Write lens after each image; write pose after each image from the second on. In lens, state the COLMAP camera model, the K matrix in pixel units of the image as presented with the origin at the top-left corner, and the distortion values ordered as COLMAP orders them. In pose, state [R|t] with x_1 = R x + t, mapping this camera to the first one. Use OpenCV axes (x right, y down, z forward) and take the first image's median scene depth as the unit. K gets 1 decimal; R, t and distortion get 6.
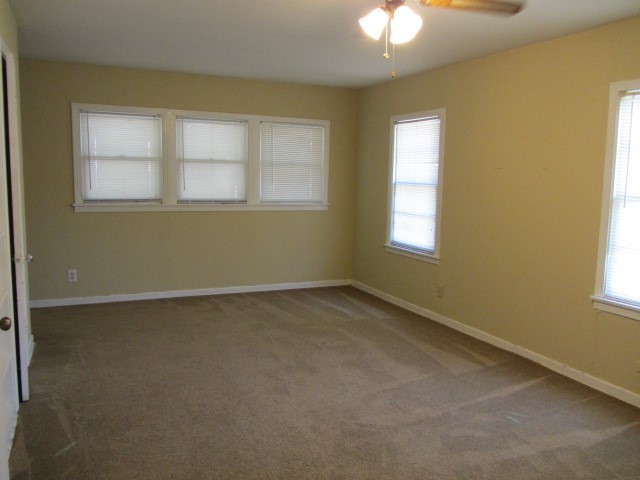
lens RADIAL K [[529.2, 0, 320.0], [0, 529.2, 240.0], [0, 0, 1]] dist [-0.029543, 0.001325]
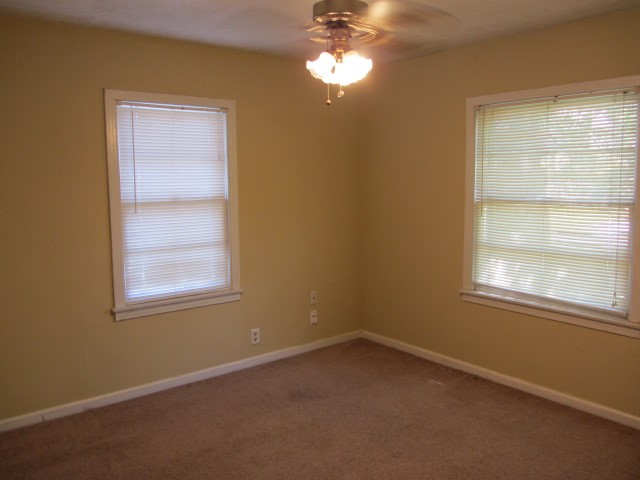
lens RADIAL K [[529.2, 0, 320.0], [0, 529.2, 240.0], [0, 0, 1]] dist [-0.029543, 0.001325]
pose [[-0.227610, -0.148172, 0.962413, -0.550516], [0.131390, 0.974643, 0.181128, -0.165912], [-0.964847, 0.167679, -0.202370, 1.019389]]
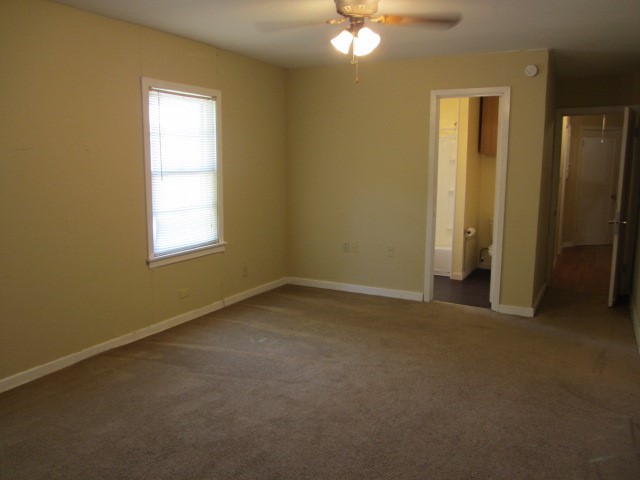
lens RADIAL K [[529.2, 0, 320.0], [0, 529.2, 240.0], [0, 0, 1]] dist [-0.029543, 0.001325]
pose [[-0.588229, -0.151029, 0.794467, -0.660852], [0.092191, 0.963478, 0.251417, -0.202945], [-0.803423, 0.221133, -0.552822, 1.383933]]
